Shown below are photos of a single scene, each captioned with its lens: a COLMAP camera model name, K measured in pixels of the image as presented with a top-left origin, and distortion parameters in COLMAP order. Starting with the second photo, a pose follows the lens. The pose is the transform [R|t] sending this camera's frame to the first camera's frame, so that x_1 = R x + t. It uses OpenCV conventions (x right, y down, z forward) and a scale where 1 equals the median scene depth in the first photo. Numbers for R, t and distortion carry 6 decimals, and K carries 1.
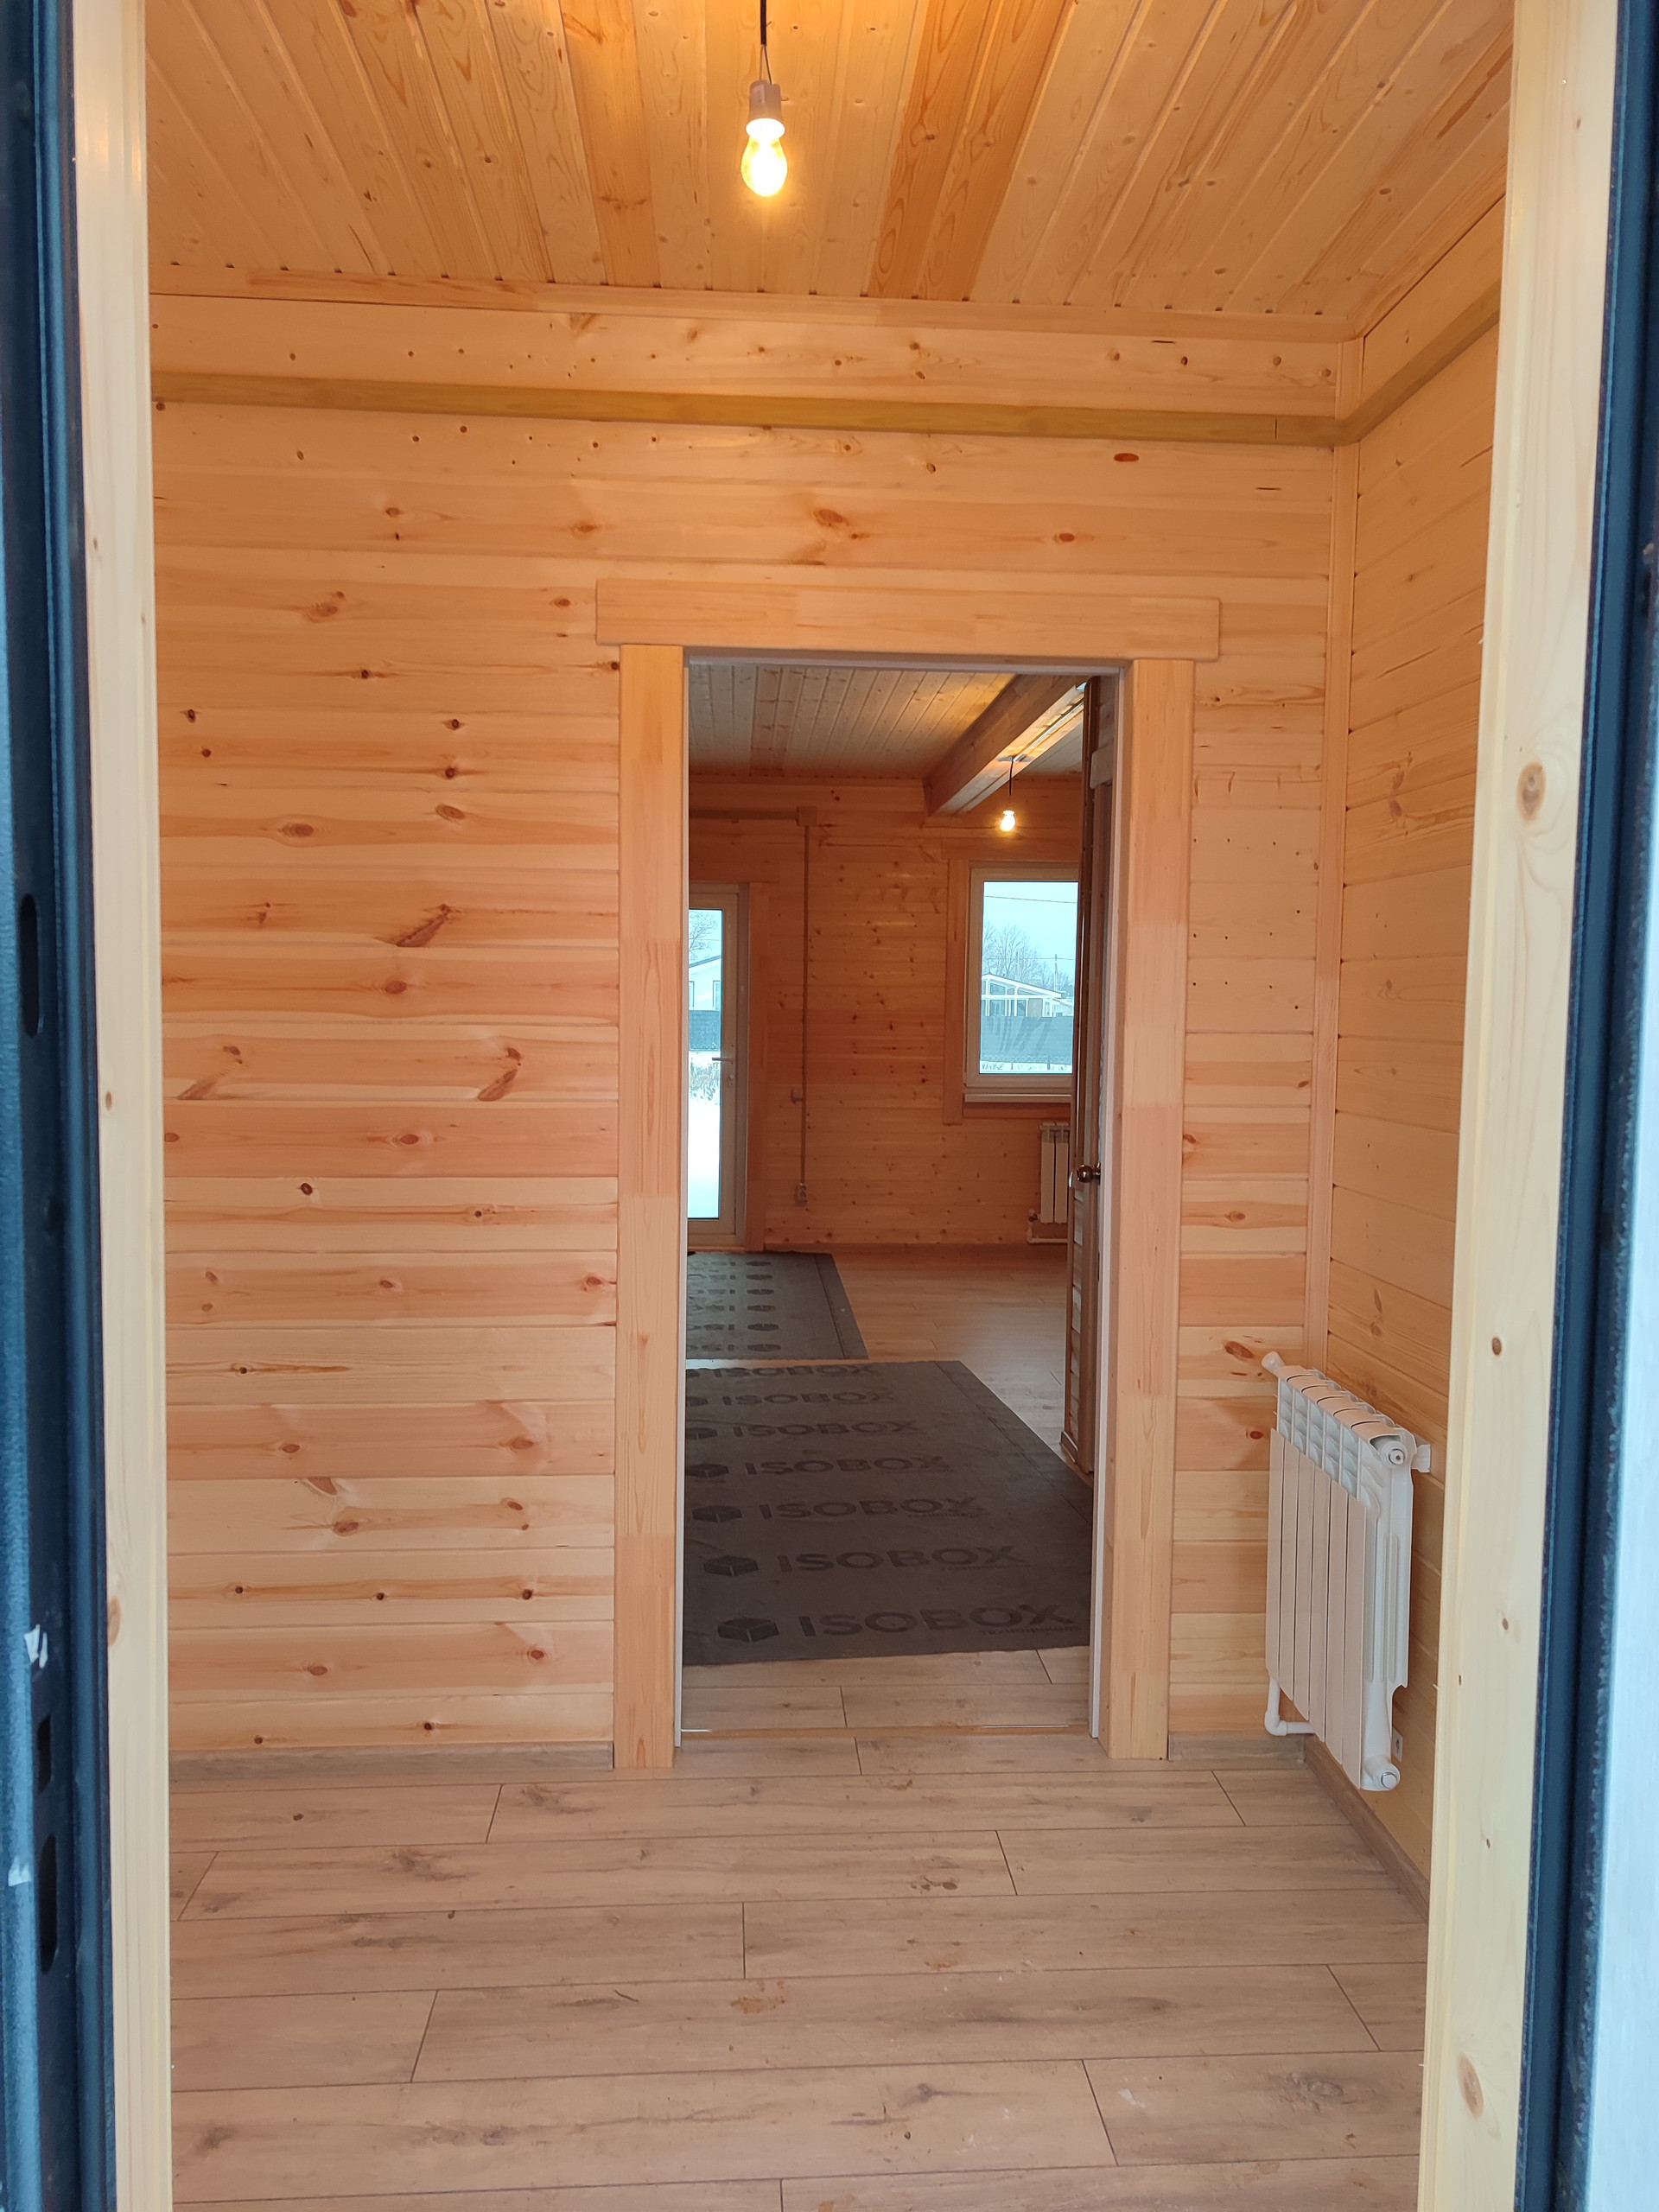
lens RADIAL K [[1589.3, 0, 833.7], [0, 1589.3, 1116.9], [0, 0, 1]] dist [0.019711, -0.005943]
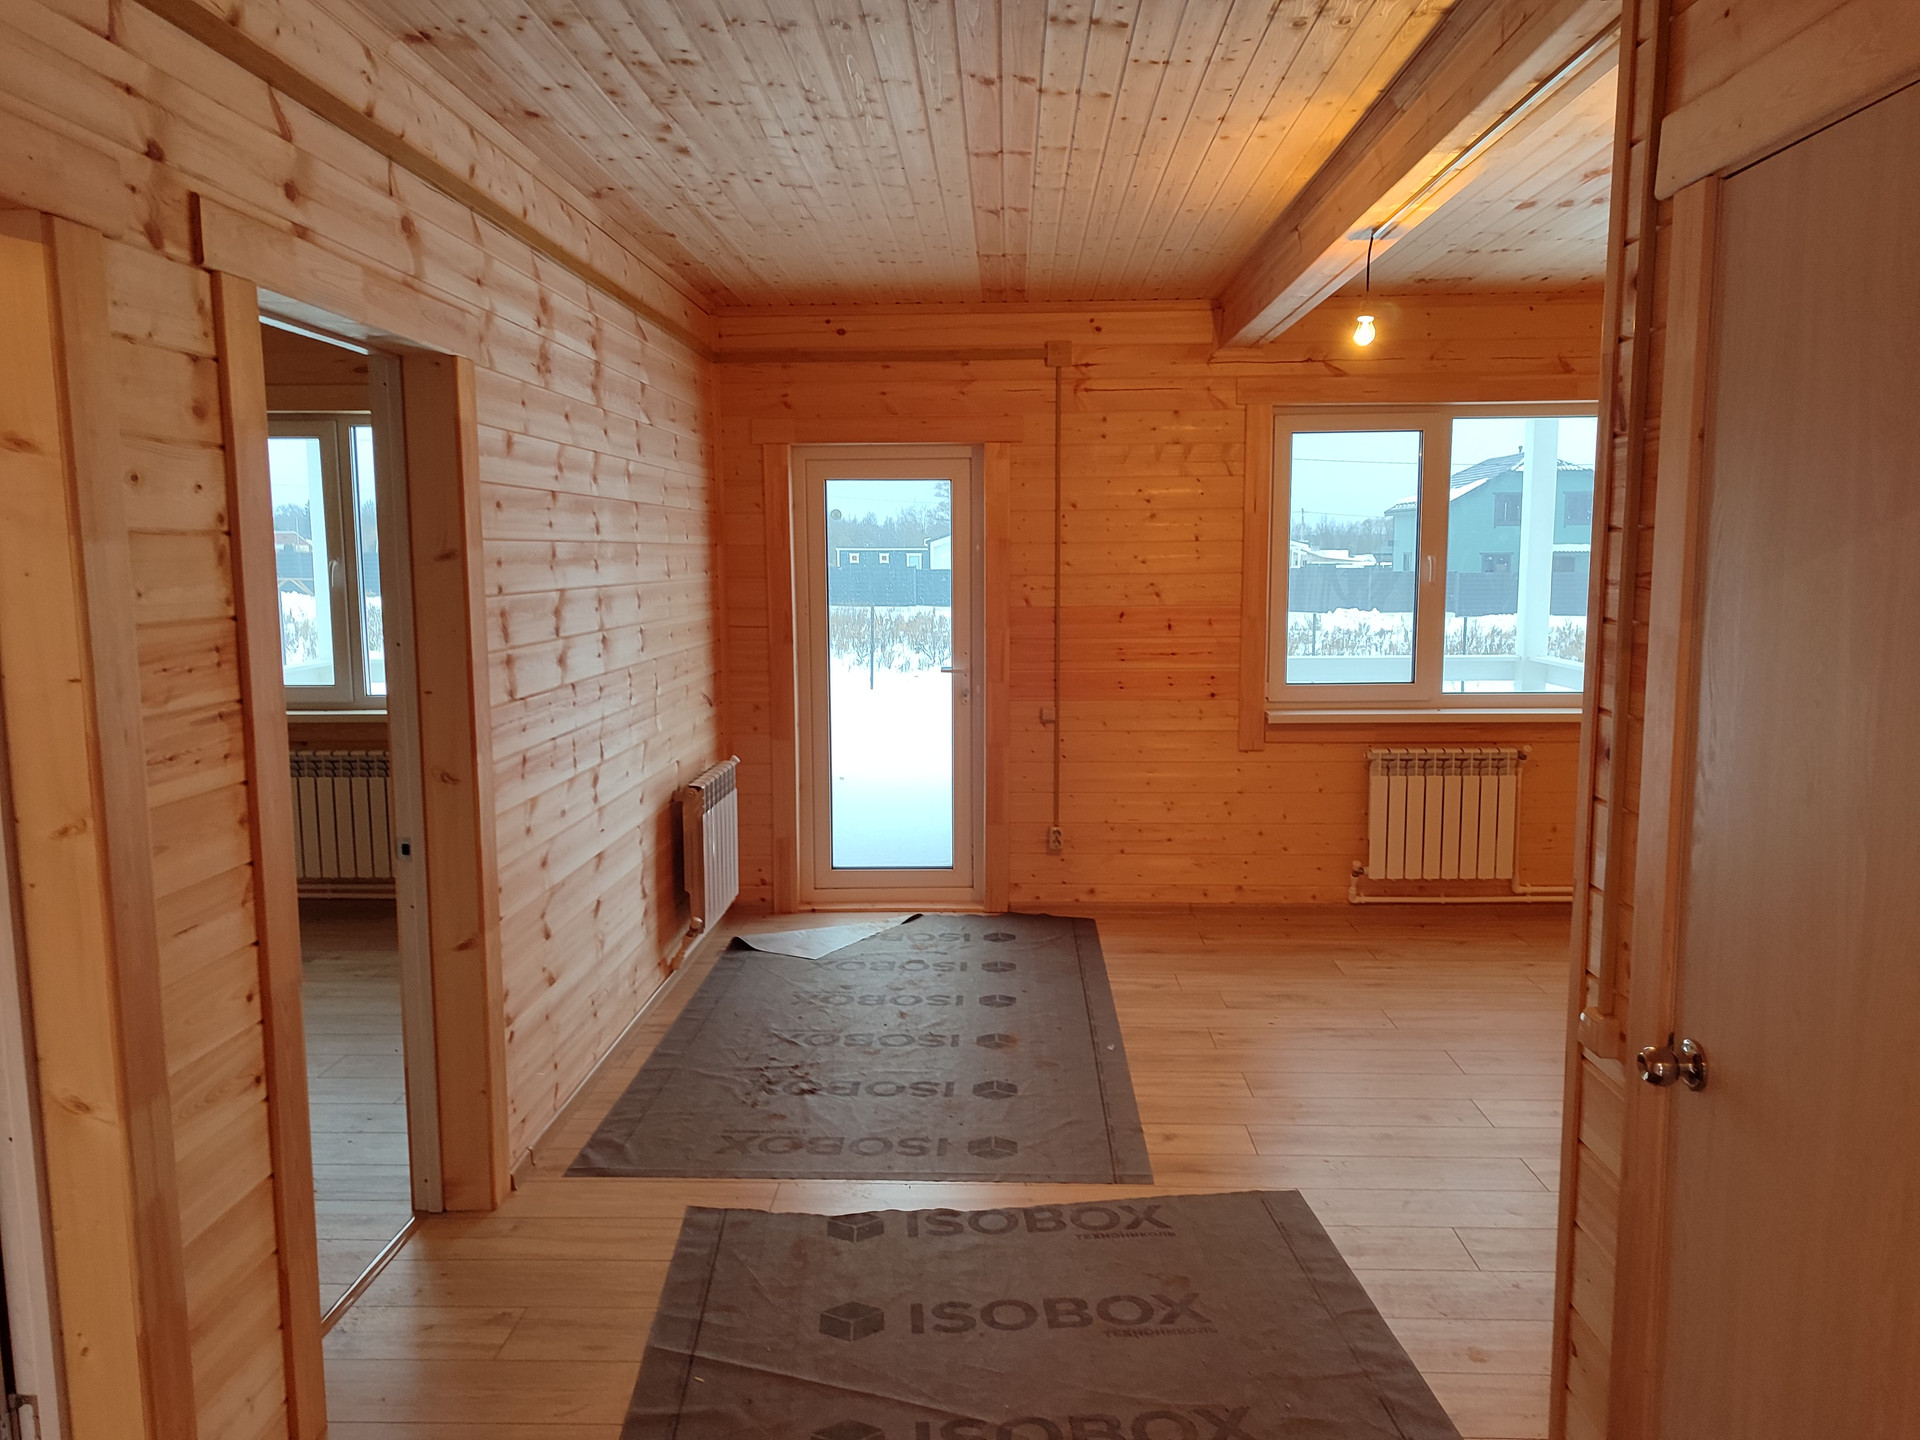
lens RADIAL K [[1379.5, 0, 947.7], [0, 1379.5, 710.4], [0, 0, 1]] dist [0.019711, -0.005943]
pose [[0.994166, -0.007537, -0.107599, 0.000678], [0.011807, 0.999166, 0.039096, -0.043818], [0.107214, -0.040139, 0.993425, 0.324741]]
